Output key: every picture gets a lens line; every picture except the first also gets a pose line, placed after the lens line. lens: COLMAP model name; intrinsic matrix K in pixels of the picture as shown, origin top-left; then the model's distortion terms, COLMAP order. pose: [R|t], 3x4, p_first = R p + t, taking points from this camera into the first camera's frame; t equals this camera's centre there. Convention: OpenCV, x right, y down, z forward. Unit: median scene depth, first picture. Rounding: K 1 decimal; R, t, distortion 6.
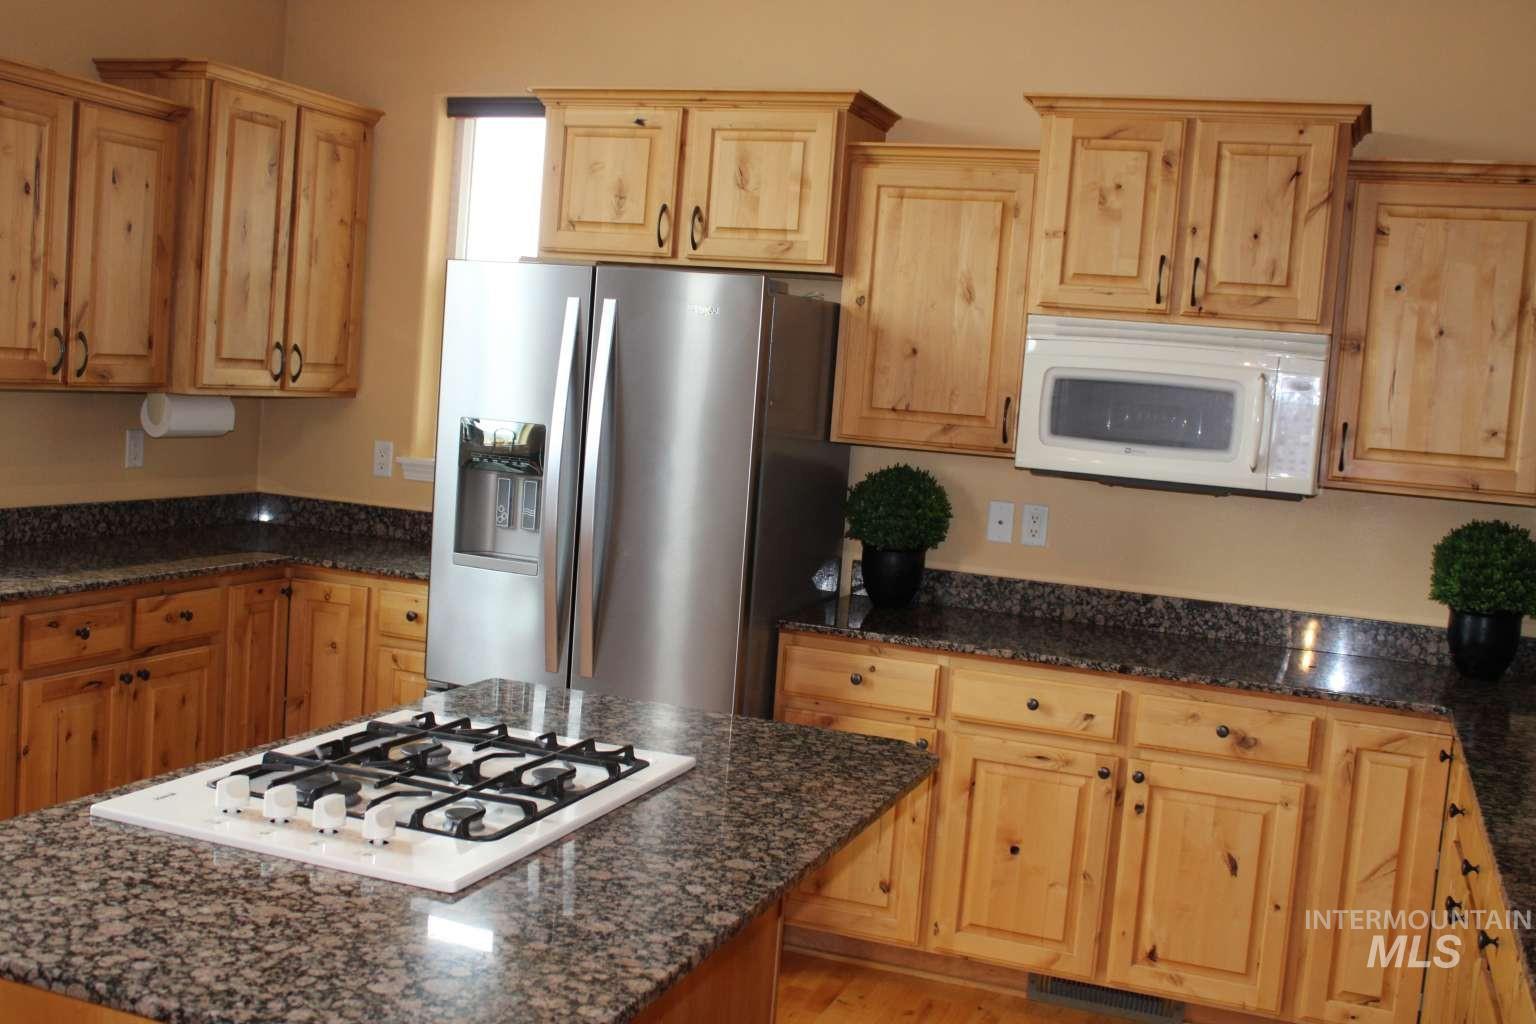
lens RADIAL K [[1595.9, 0, 768.4], [0, 1595.9, 476.9], [0, 0, 1]] dist [-0.150119, 0.000000]
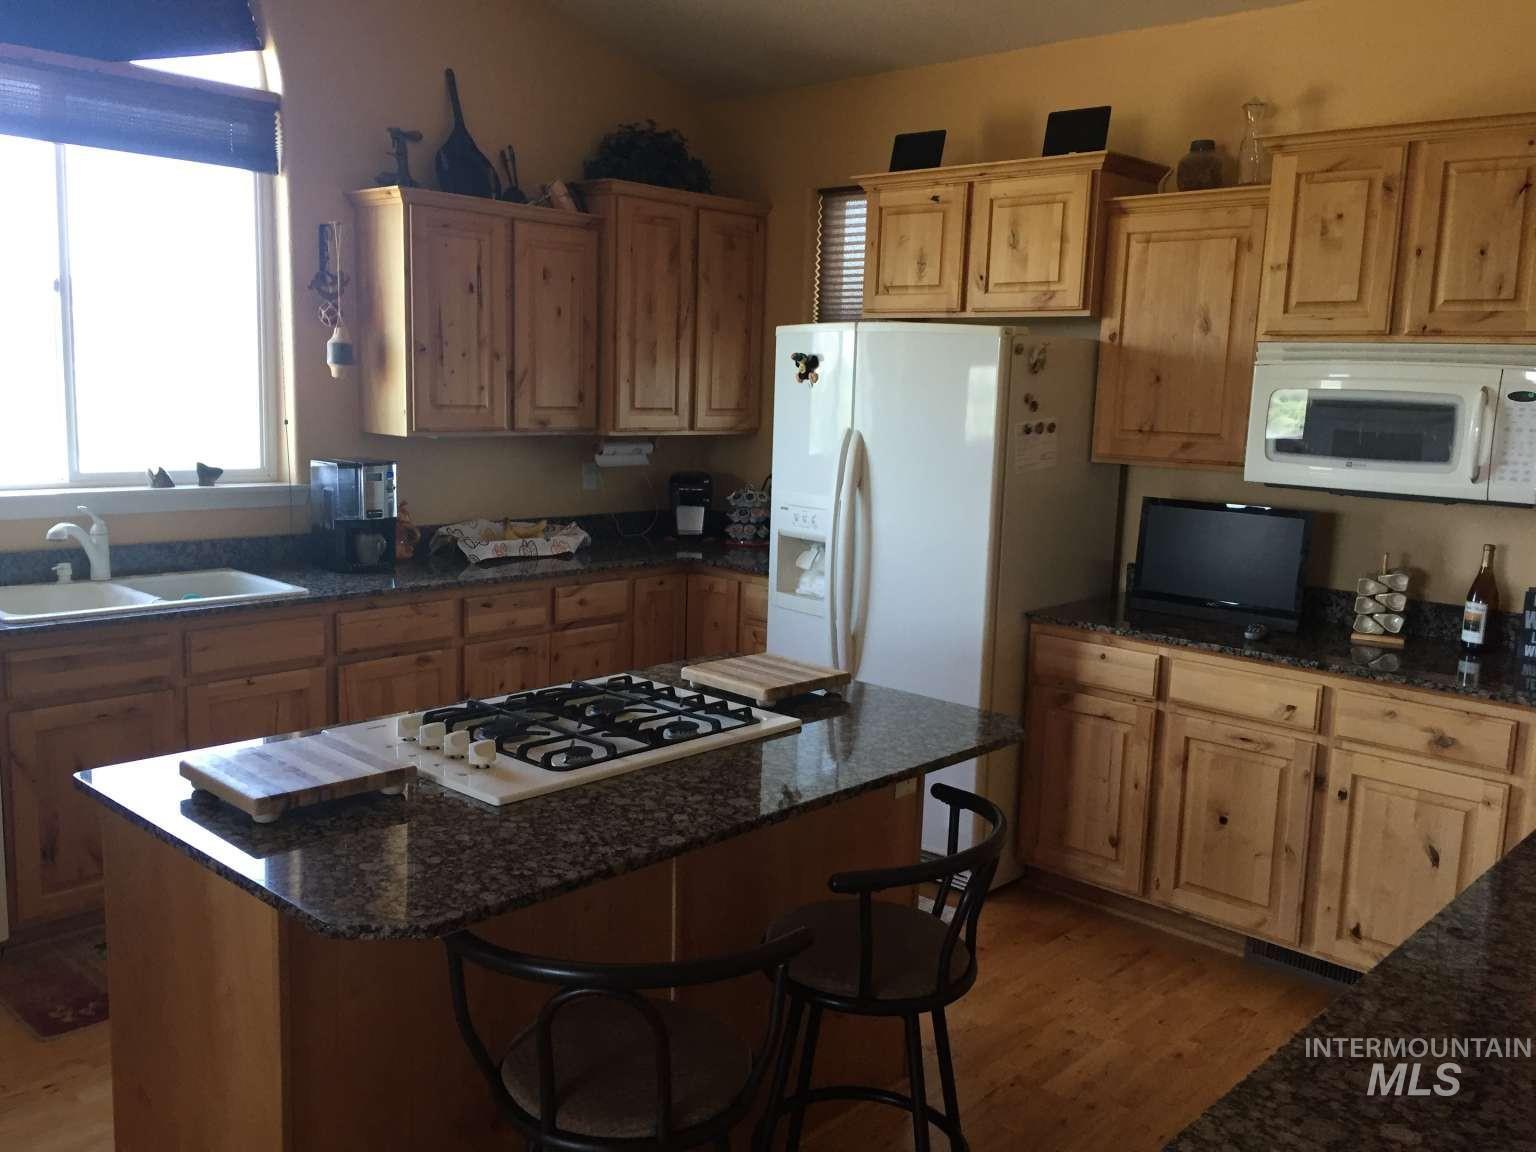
lens RADIAL K [[1296.1, 0, 766.1], [0, 1296.1, 570.8], [0, 0, 1]] dist [-0.001714, -0.044702]
pose [[0.917881, 0.011931, -0.396675, 0.215887], [0.012814, 0.998136, 0.059671, -0.002021], [0.396648, -0.059854, 0.916018, 0.031516]]
